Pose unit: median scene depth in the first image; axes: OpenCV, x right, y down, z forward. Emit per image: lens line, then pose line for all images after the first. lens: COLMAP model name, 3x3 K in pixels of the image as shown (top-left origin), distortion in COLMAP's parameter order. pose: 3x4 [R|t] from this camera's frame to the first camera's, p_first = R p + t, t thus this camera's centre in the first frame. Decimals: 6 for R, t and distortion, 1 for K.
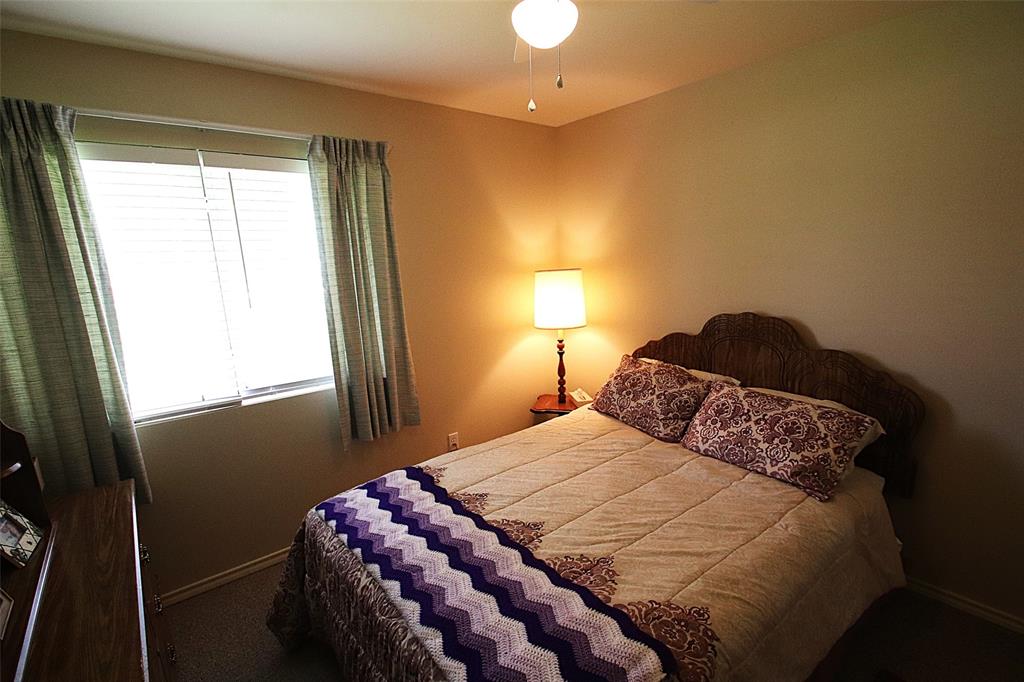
lens RADIAL K [[476.2, 0, 518.1], [0, 476.2, 340.7], [0, 0, 1]] dist [0.009768, -0.012917]
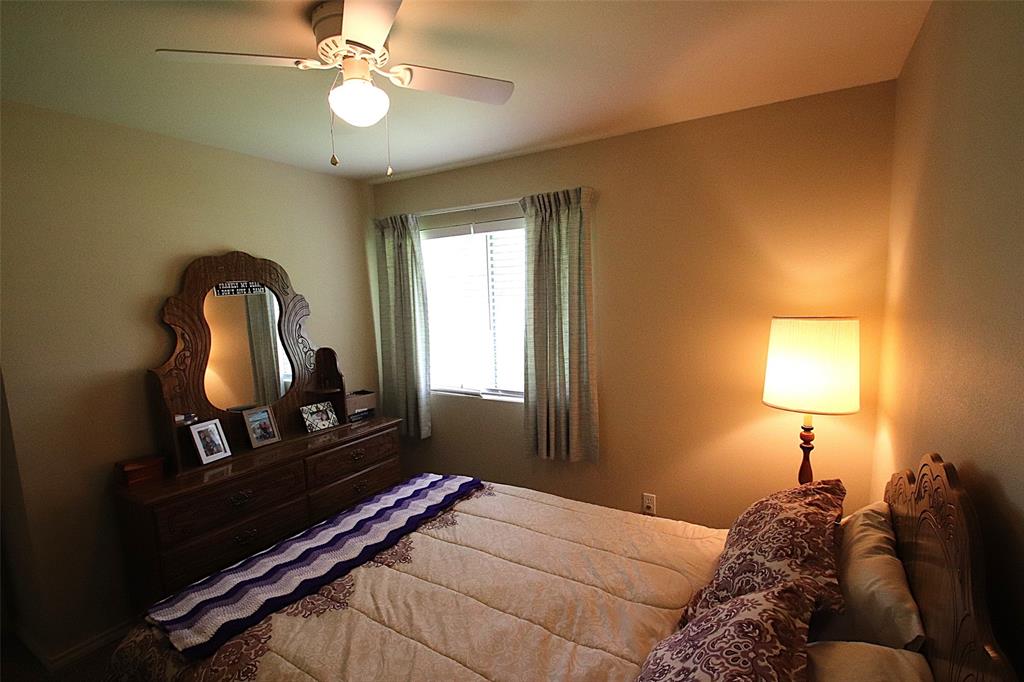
lens RADIAL K [[476.2, 0, 517.0], [0, 476.2, 342.6], [0, 0, 1]] dist [0.009768, -0.012917]
pose [[0.344646, 0.116760, -0.931443, 0.727605], [-0.149250, 0.986429, 0.068428, -0.133725], [0.926792, 0.115435, 0.357395, 0.557573]]
